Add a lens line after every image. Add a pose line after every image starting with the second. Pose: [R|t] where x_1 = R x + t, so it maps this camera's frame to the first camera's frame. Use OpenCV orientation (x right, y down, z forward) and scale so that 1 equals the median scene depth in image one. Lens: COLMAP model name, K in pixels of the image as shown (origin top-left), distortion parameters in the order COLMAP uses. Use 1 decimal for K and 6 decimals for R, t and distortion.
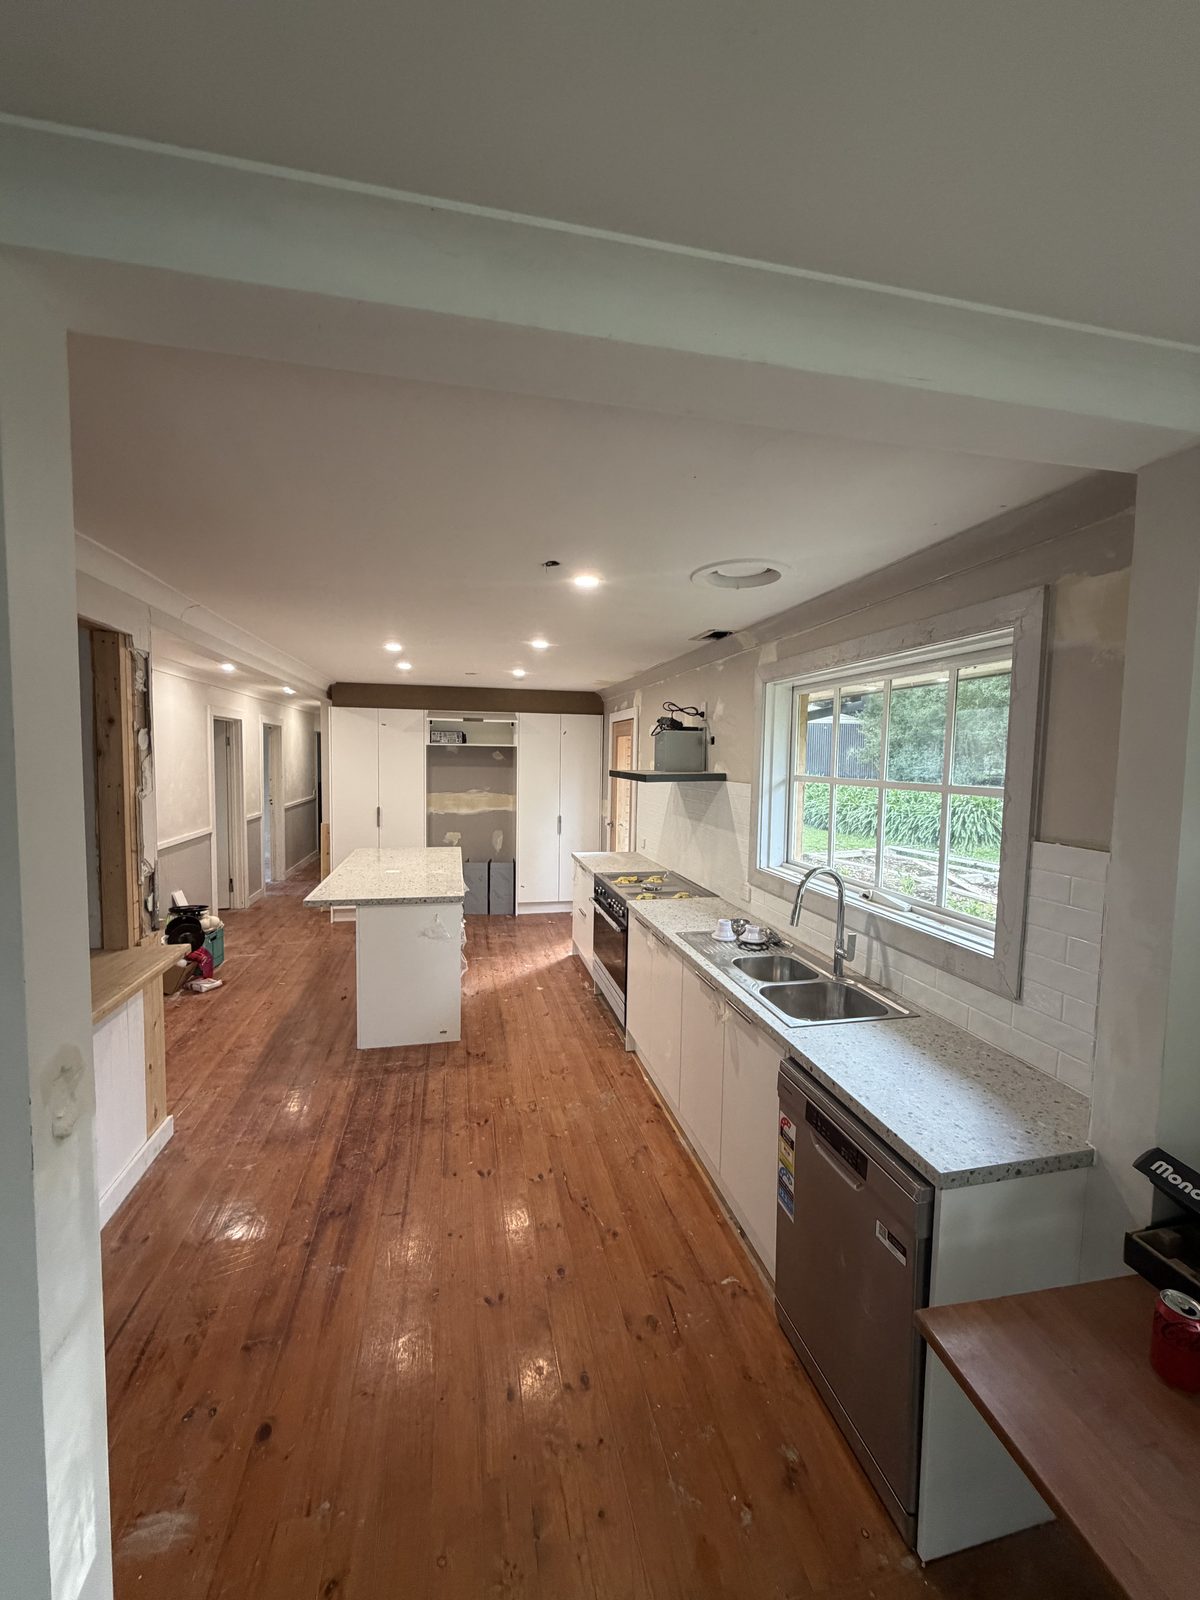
lens RADIAL K [[635.1, 0, 595.5], [0, 635.1, 798.7], [0, 0, 1]] dist [-0.001274, 0.000880]
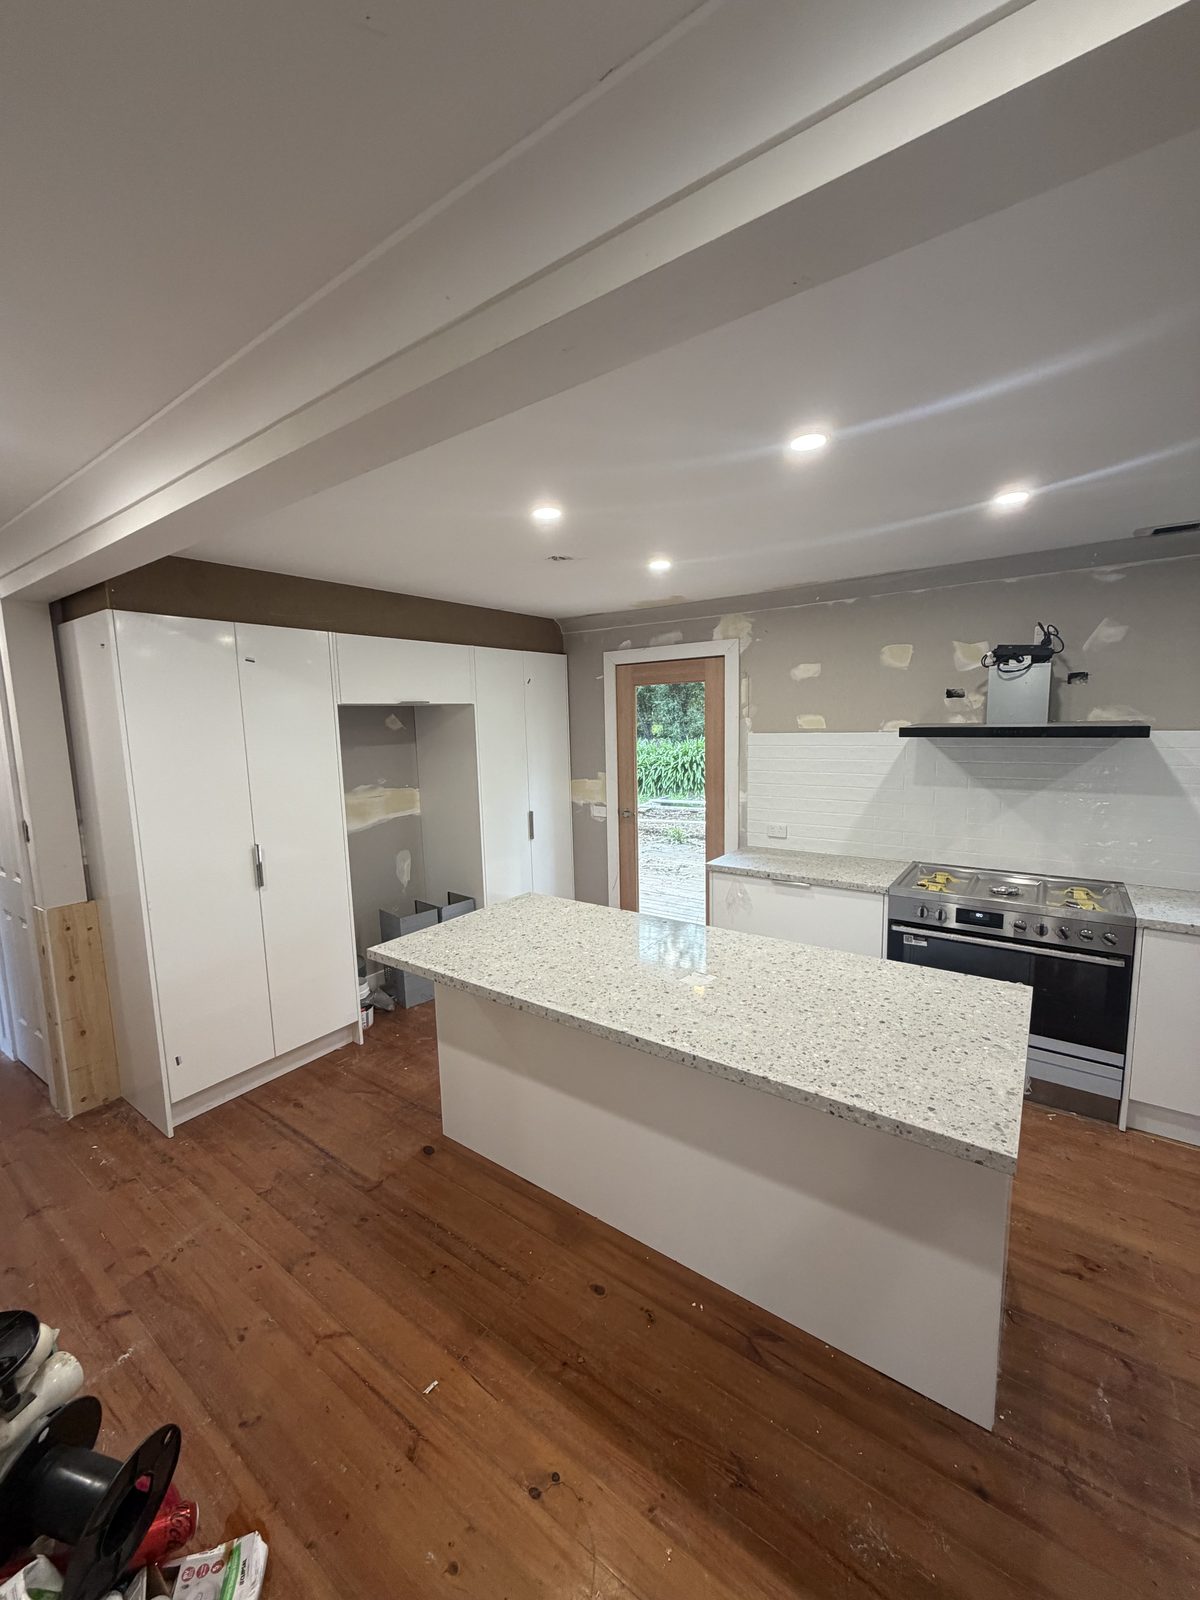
lens RADIAL K [[635.1, 0, 600.8], [0, 635.1, 795.8], [0, 0, 1]] dist [-0.001274, 0.000880]
pose [[0.743847, -0.118567, 0.657749, -0.512799], [0.083450, 0.992913, 0.084610, -0.044788], [-0.663120, -0.008048, 0.748470, 0.566428]]
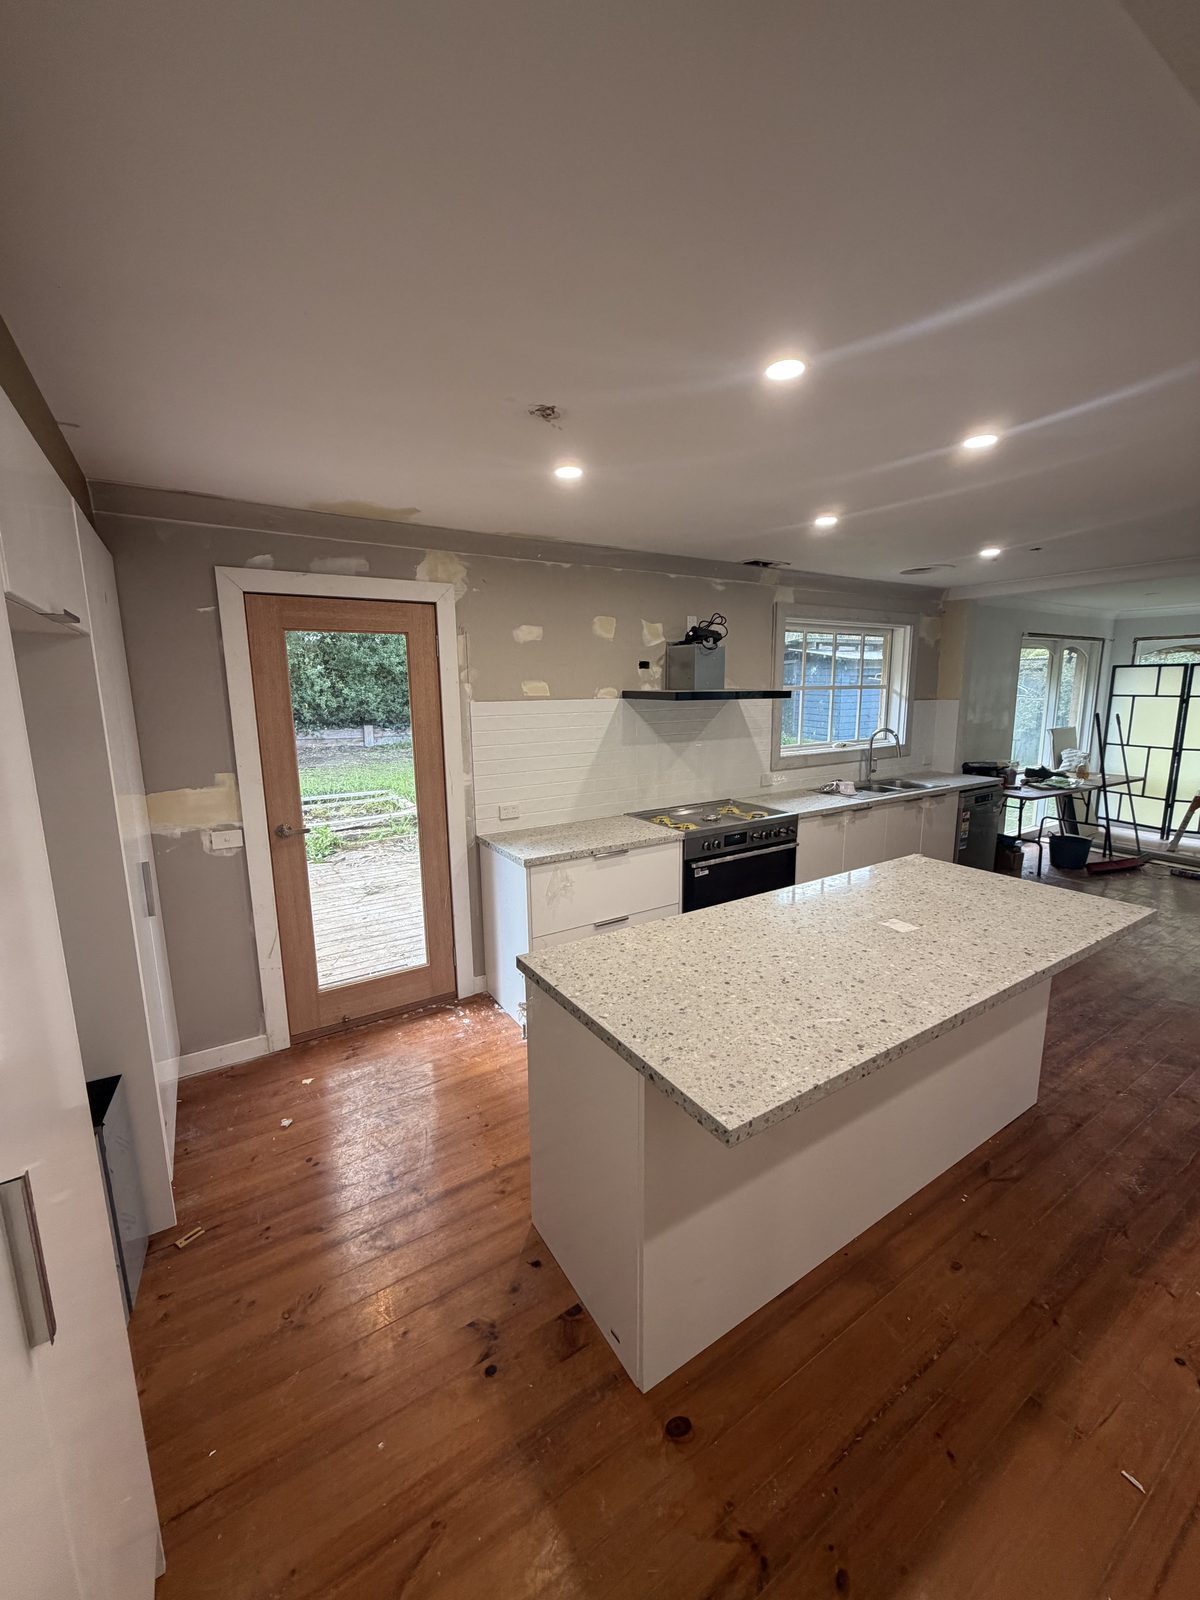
lens RADIAL K [[635.1, 0, 598.3], [0, 635.1, 797.1], [0, 0, 1]] dist [-0.001274, 0.000880]
pose [[-0.343674, -0.176117, 0.922427, -0.516886], [0.068019, 0.975009, 0.211498, -0.070225], [-0.936623, 0.135429, -0.323106, 1.063182]]
